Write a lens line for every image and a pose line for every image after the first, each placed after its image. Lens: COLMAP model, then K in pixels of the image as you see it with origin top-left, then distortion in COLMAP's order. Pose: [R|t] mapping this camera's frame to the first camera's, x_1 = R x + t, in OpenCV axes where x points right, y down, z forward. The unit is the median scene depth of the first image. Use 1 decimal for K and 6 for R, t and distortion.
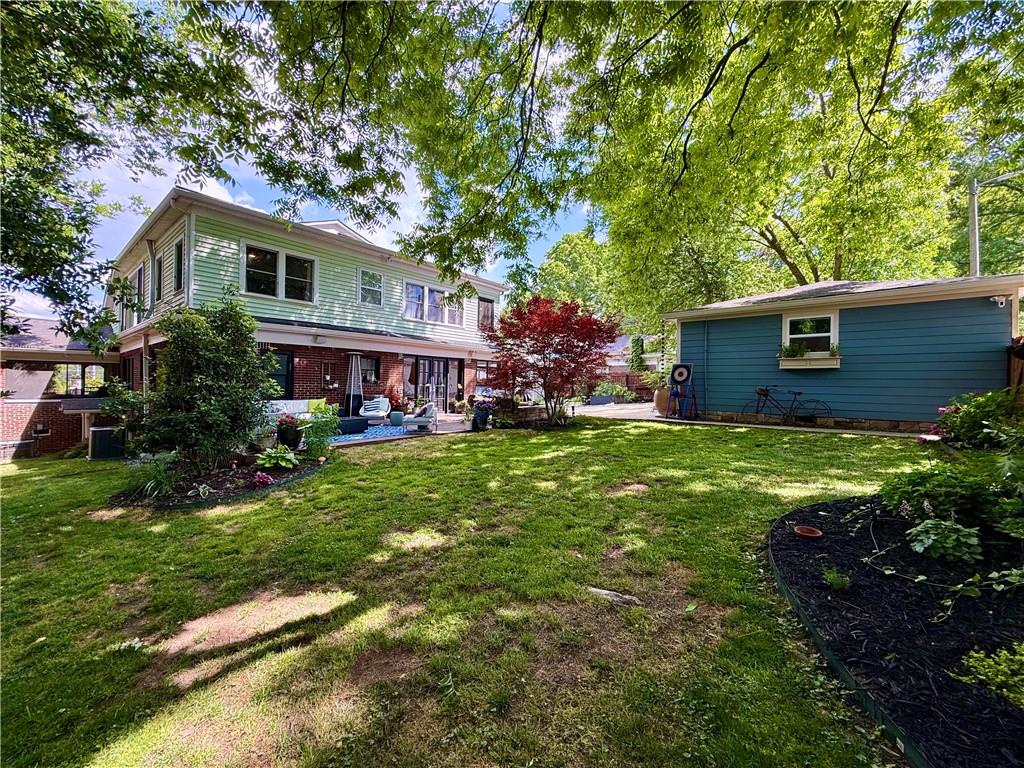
lens RADIAL K [[407.4, 0, 512.0], [0, 407.4, 384.0], [0, 0, 1]] dist [-0.000583, -0.000161]
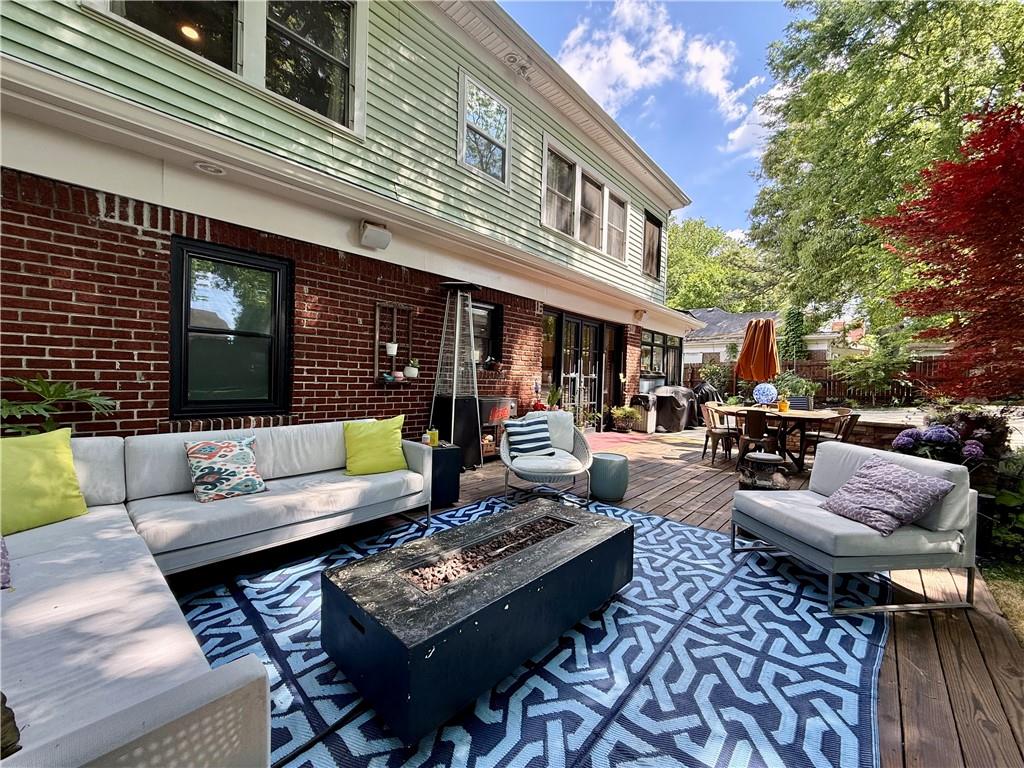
lens RADIAL K [[407.4, 0, 512.0], [0, 407.4, 384.0], [0, 0, 1]] dist [-0.000583, -0.000161]
pose [[0.999577, 0.013271, -0.025880, -0.298539], [-0.012741, 0.999708, 0.020549, 0.004966], [0.026145, -0.020210, 0.999454, 0.574272]]
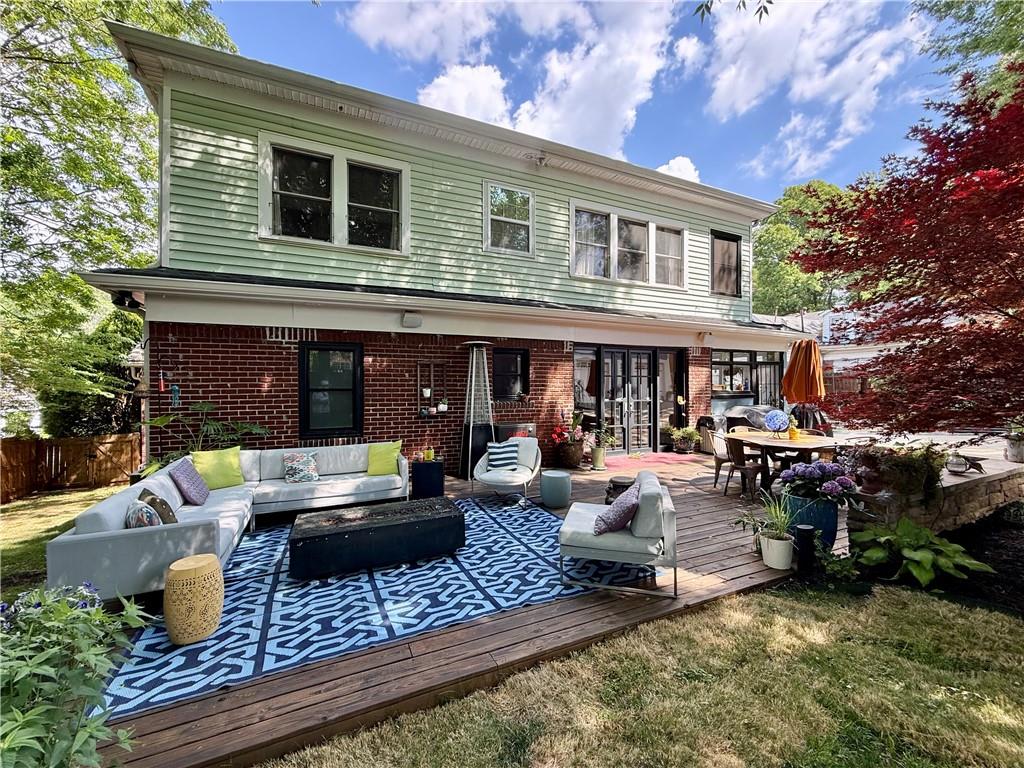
lens RADIAL K [[407.4, 0, 512.0], [0, 407.4, 384.0], [0, 0, 1]] dist [-0.000583, -0.000161]
pose [[0.904788, -0.020075, -0.425388, -0.119711], [0.018099, 0.999798, -0.008688, -0.017688], [0.425477, 0.000161, 0.904969, 0.509811]]
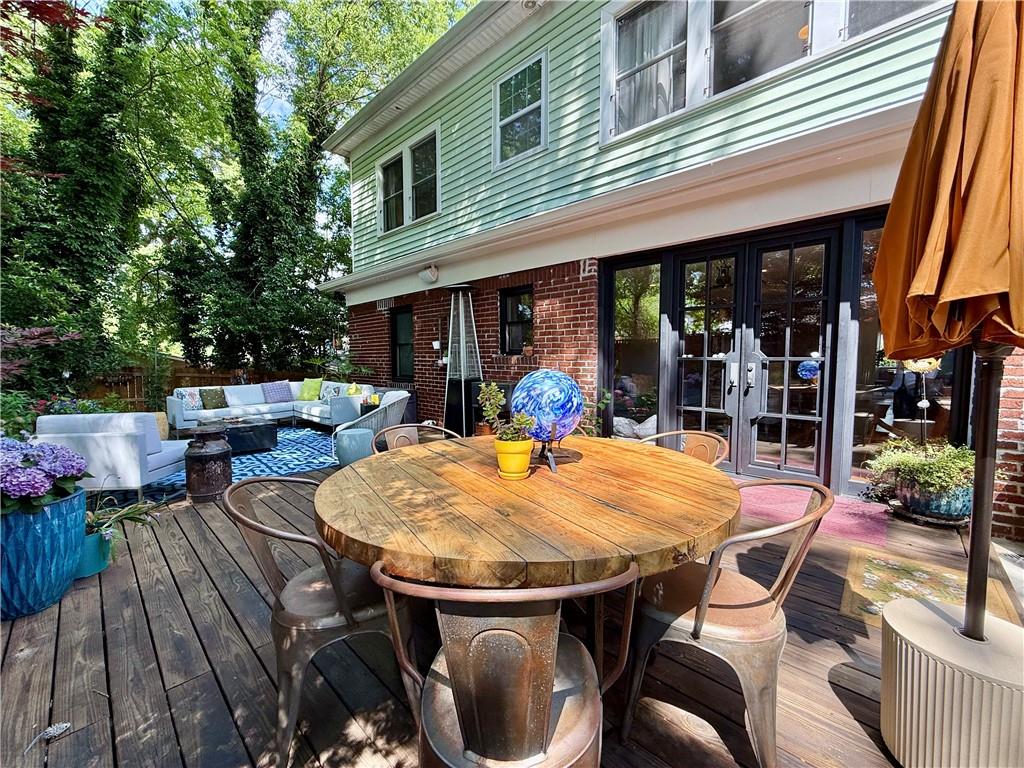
lens RADIAL K [[407.4, 0, 512.0], [0, 407.4, 384.0], [0, 0, 1]] dist [-0.000583, -0.000161]
pose [[-0.055535, 0.046331, -0.997381, 0.062054], [0.001472, 0.998926, 0.046321, 0.009196], [0.998456, 0.001104, -0.055543, 0.989004]]
